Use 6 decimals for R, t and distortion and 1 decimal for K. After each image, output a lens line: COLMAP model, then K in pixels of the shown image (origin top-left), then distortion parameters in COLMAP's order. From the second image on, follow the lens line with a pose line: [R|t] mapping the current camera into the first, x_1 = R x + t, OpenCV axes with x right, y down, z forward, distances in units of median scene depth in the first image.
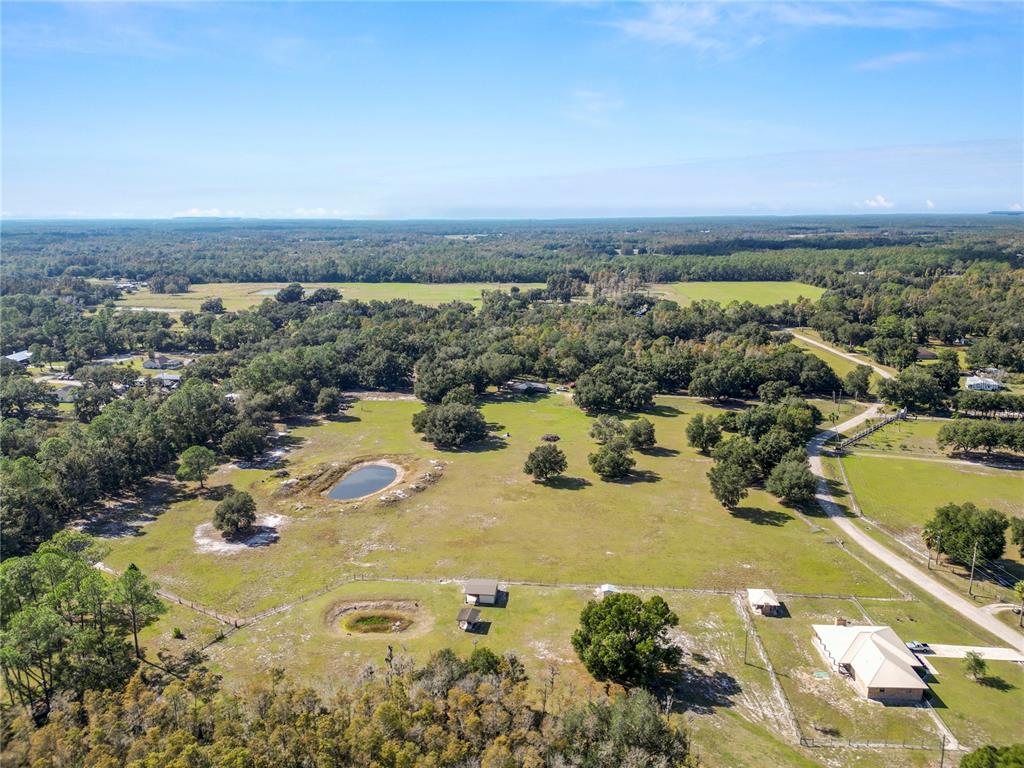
lens RADIAL K [[714.8, 0, 512.0], [0, 714.8, 384.0], [0, 0, 1]] dist [0.112453, -0.132297]
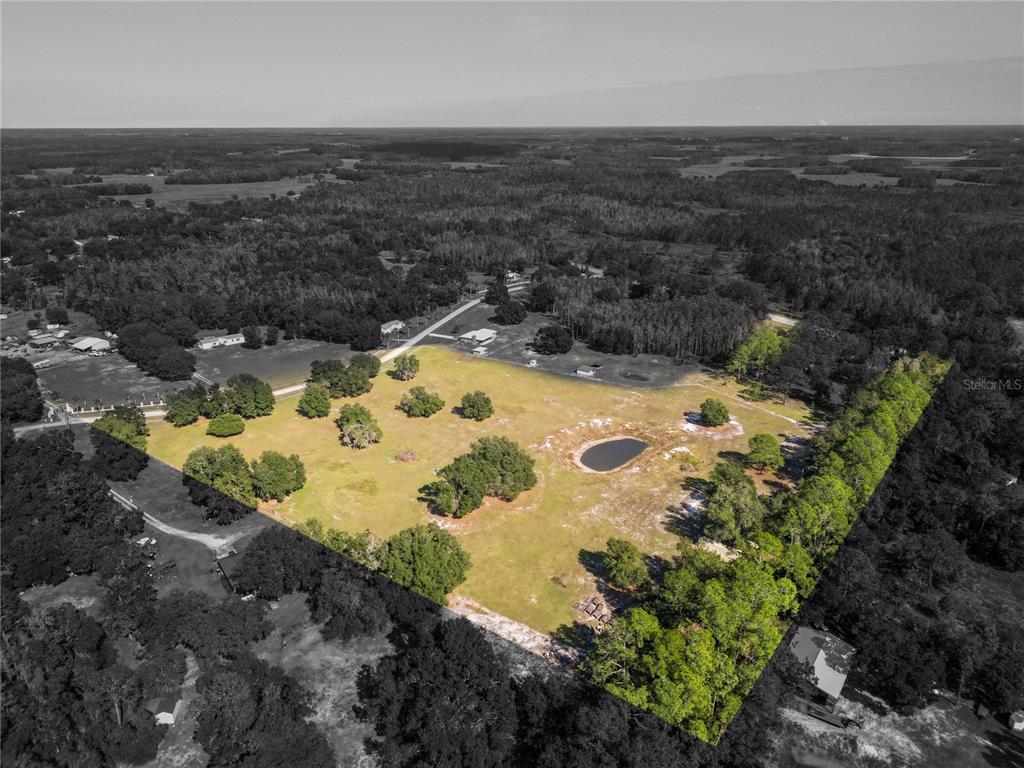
lens RADIAL K [[714.8, 0, 512.0], [0, 714.8, 384.0], [0, 0, 1]] dist [0.112453, -0.132297]
pose [[-0.883363, -0.143073, 0.446318, -0.488300], [0.117613, 0.854130, 0.506586, -0.478009], [-0.453693, 0.499992, -0.737680, 1.642252]]
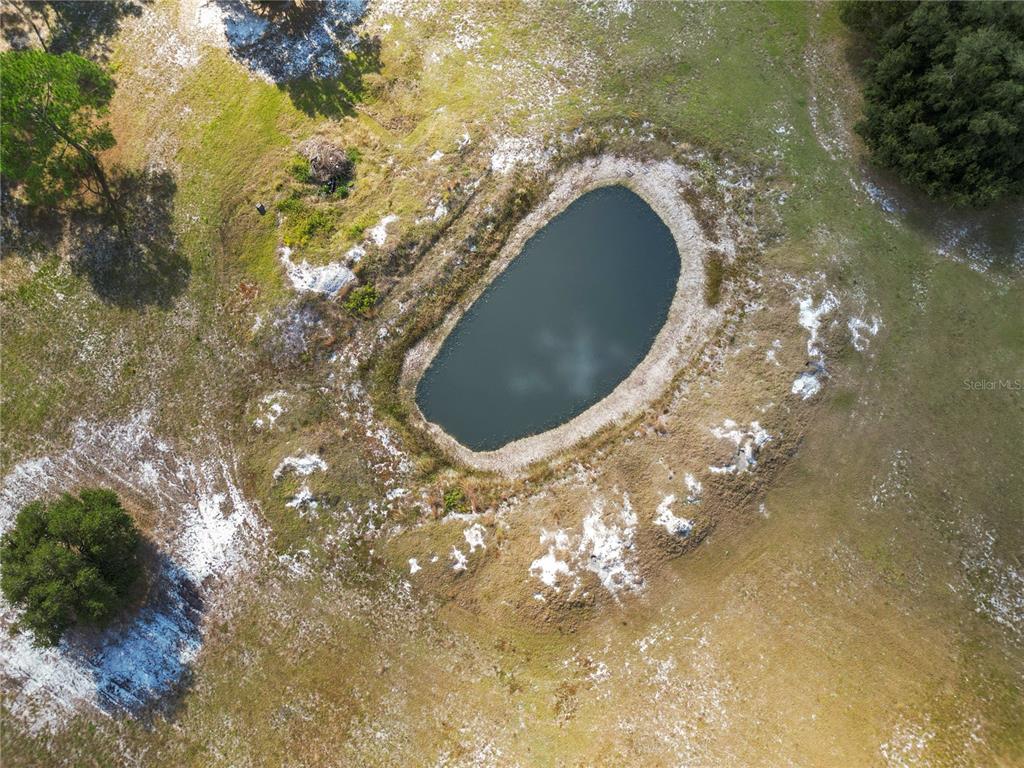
lens RADIAL K [[714.8, 0, 512.0], [0, 714.8, 384.0], [0, 0, 1]] dist [0.112453, -0.132297]
pose [[0.886273, 0.457460, -0.072466, -0.168127], [-0.120322, 0.378489, 0.917752, -0.117772], [0.447262, -0.804659, 0.390487, 0.761936]]
